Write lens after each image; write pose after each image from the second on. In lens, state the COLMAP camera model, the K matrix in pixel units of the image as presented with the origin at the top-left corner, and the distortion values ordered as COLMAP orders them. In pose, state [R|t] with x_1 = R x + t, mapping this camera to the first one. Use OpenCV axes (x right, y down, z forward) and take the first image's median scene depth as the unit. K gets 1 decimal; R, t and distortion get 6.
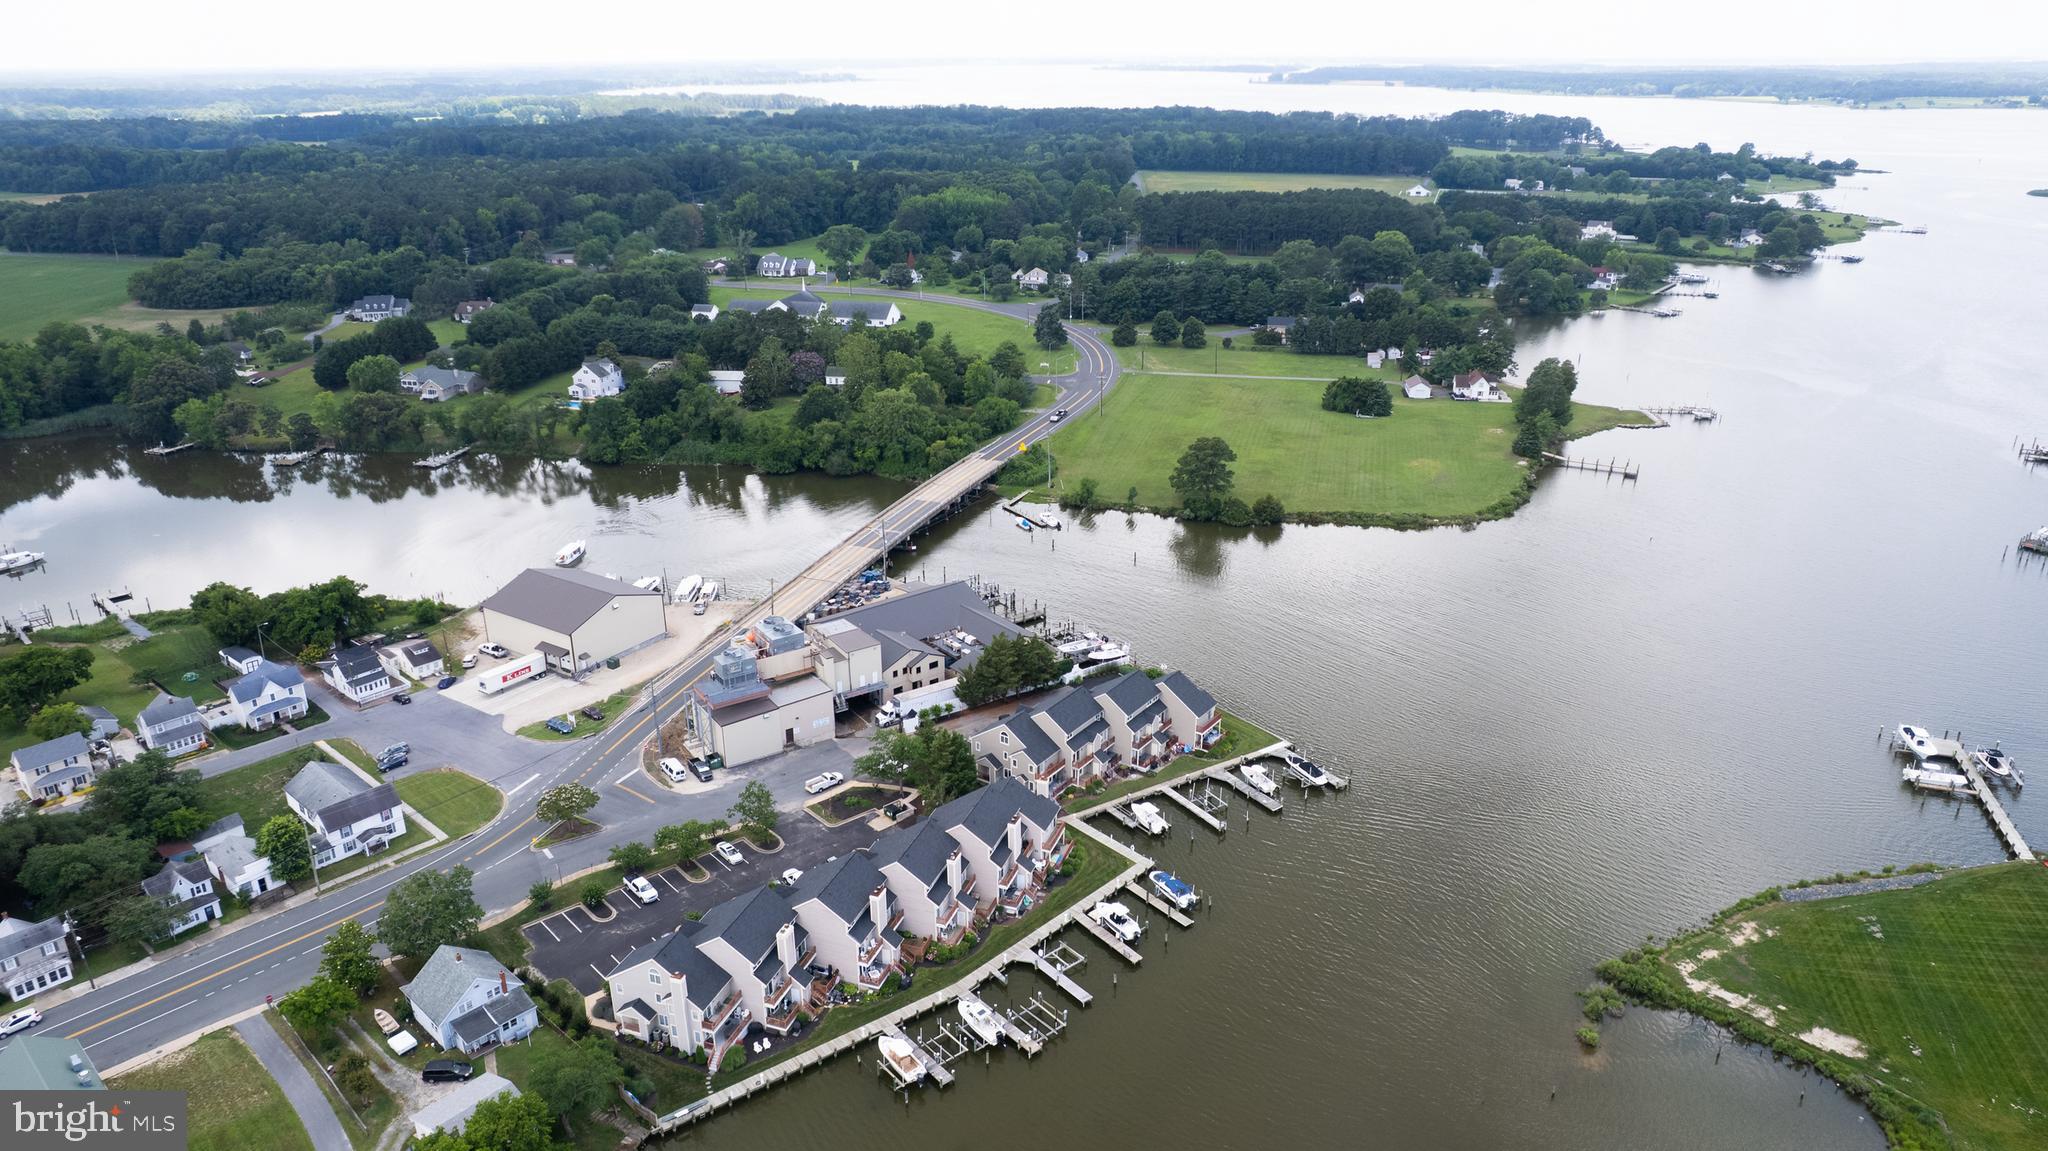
lens RADIAL K [[1326.6, 0, 1034.3], [0, 1326.6, 564.5], [0, 0, 1]] dist [-0.066803, 0.069920]
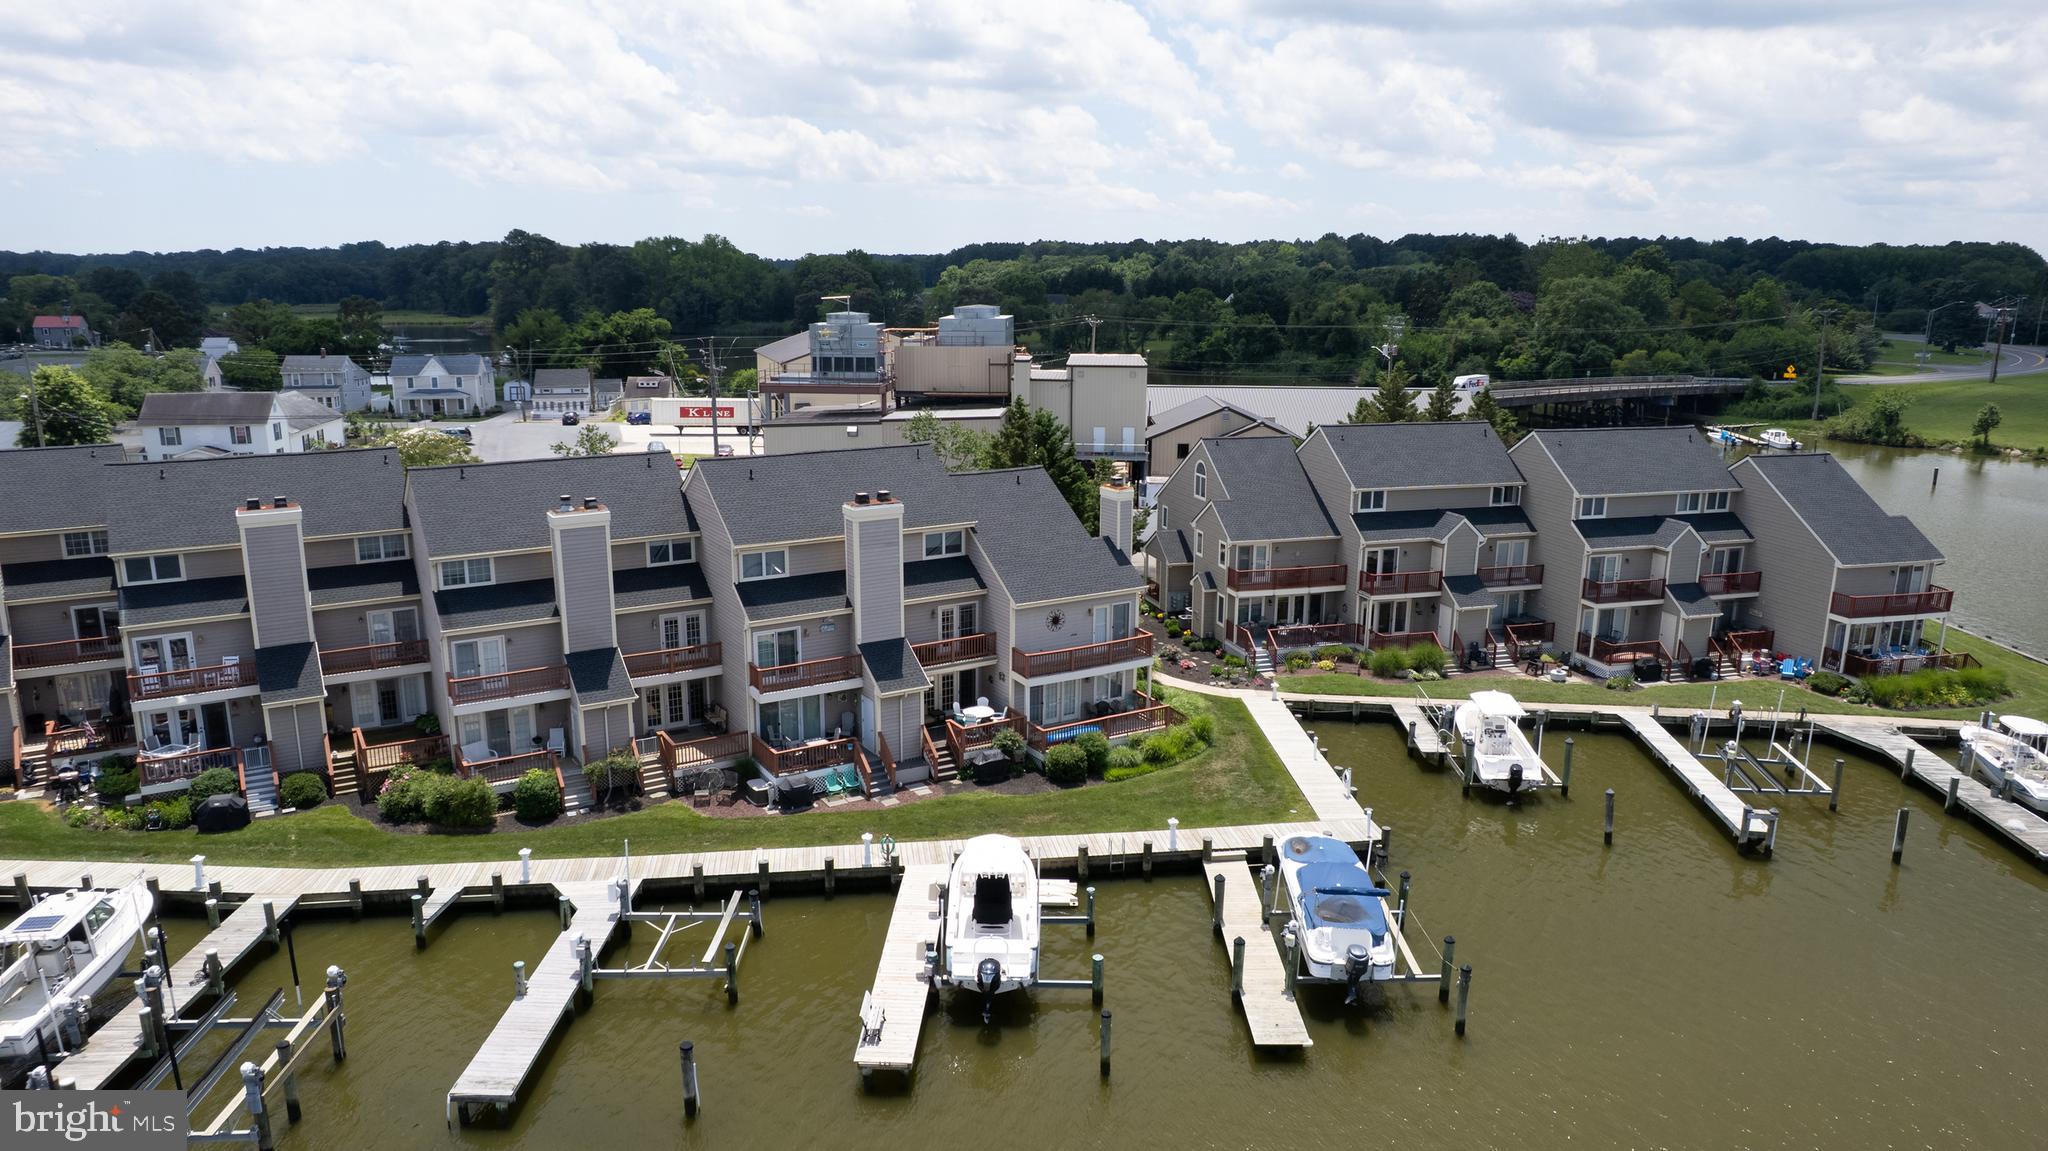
lens RADIAL K [[1326.6, 0, 1034.3], [0, 1326.6, 564.5], [0, 0, 1]] dist [-0.066803, 0.069920]
pose [[0.776508, 0.127724, -0.617026, 0.183449], [-0.216986, 0.973550, -0.071545, 0.197262], [0.591568, 0.189441, 0.783683, 0.707823]]
